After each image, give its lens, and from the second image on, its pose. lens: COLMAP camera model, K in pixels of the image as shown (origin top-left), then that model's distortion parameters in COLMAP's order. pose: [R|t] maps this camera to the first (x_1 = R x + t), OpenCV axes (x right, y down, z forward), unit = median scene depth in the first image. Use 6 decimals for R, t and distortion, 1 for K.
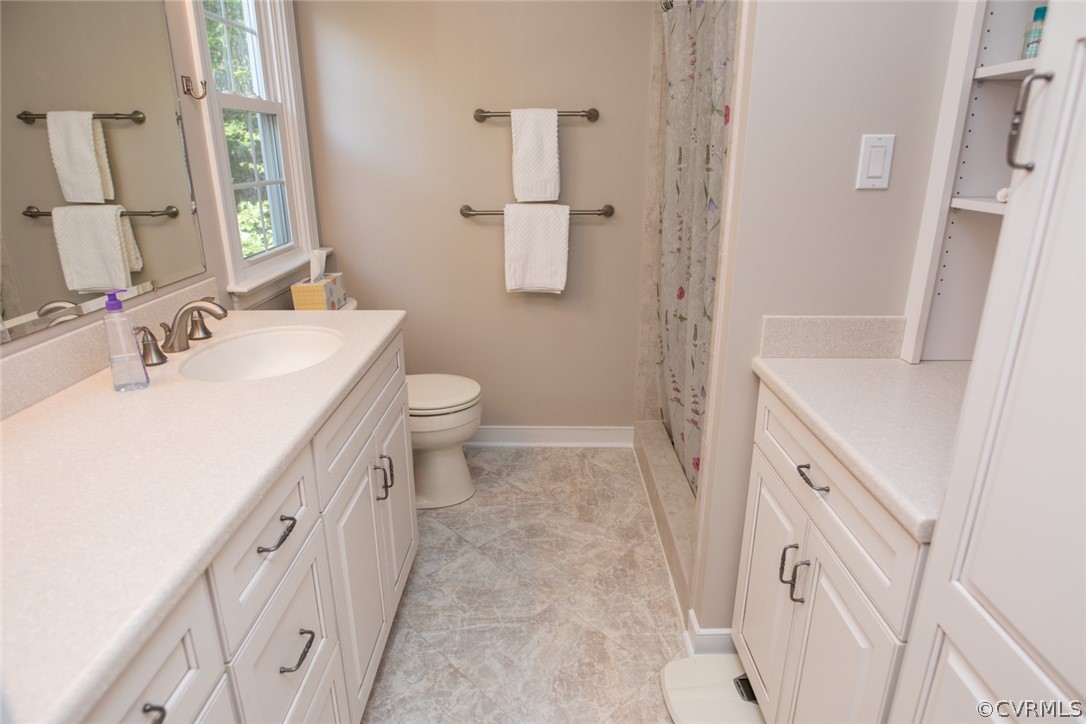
lens RADIAL K [[626.0, 0, 544.5], [0, 626.0, 359.0], [0, 0, 1]] dist [-0.022859, 0.000940]
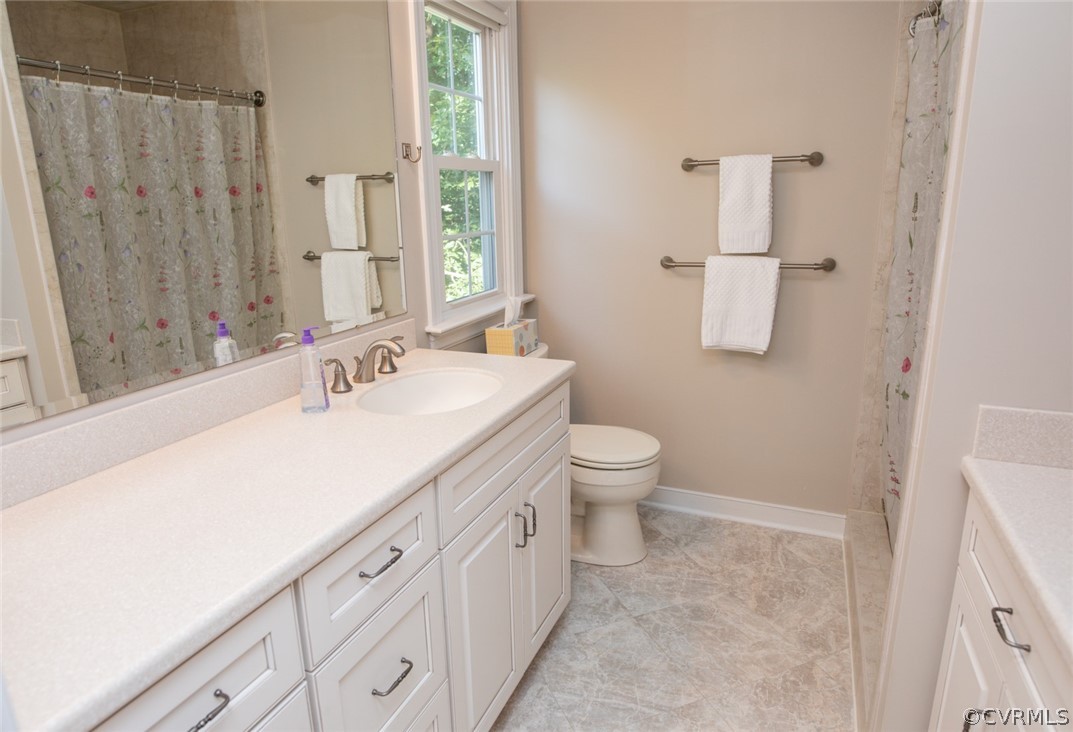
lens RADIAL K [[639.1, 0, 533.0], [0, 639.1, 365.7], [0, 0, 1]] dist [-0.019507, -0.006105]
pose [[0.914017, 0.080926, -0.397522, 0.103117], [-0.105433, 0.993616, -0.040144, -0.018881], [0.391735, 0.078605, 0.916714, 0.031556]]
